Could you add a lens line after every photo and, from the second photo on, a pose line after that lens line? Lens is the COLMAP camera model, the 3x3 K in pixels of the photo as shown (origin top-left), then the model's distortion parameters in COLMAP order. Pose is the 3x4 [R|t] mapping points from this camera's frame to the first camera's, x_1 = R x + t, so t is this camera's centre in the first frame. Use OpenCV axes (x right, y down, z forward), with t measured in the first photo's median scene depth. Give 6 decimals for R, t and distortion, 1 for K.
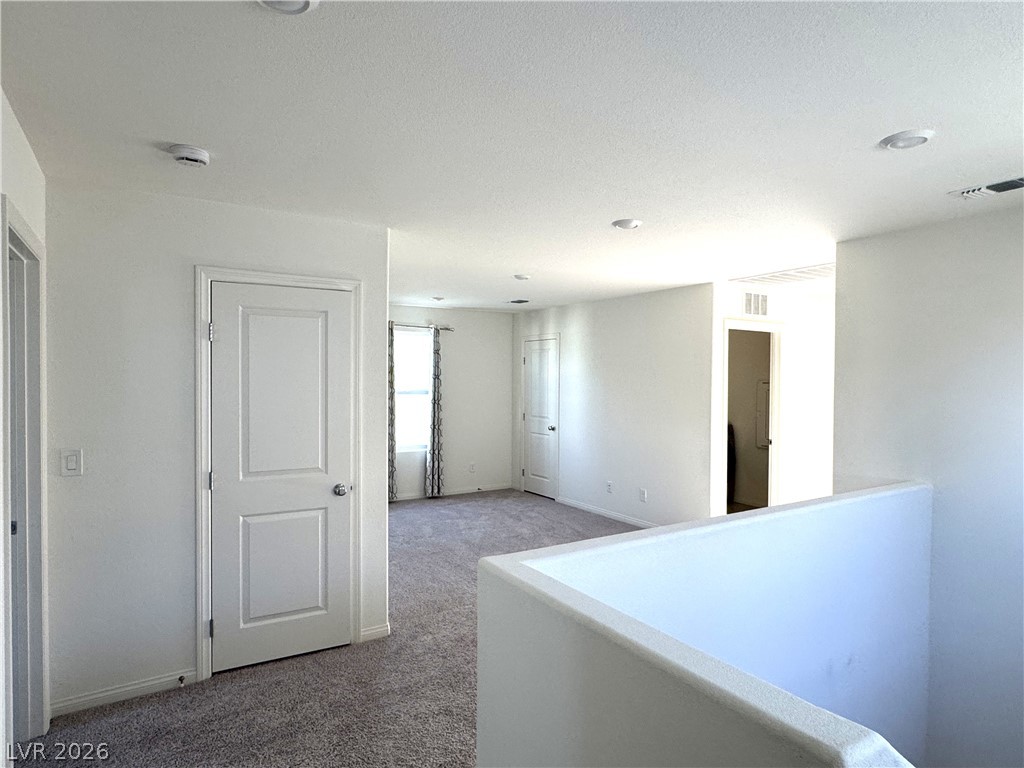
lens RADIAL K [[581.3, 0, 508.6], [0, 581.3, 380.4], [0, 0, 1]] dist [-0.004224, 0.001985]
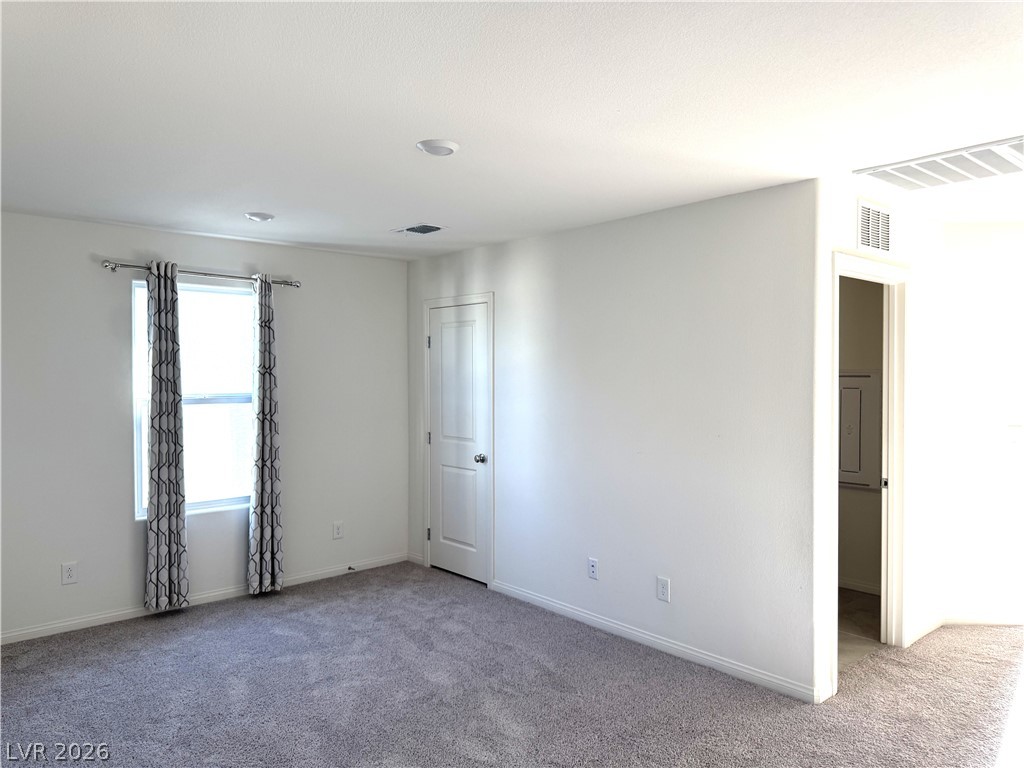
lens RADIAL K [[723.4, 0, 517.3], [0, 723.4, 380.5], [0, 0, 1]] dist [0.045376, -0.015451]
pose [[0.985124, -0.010957, 0.171496, -0.011164], [0.009099, 0.999891, 0.011616, -0.002600], [-0.171605, -0.009882, 0.985116, 0.298253]]
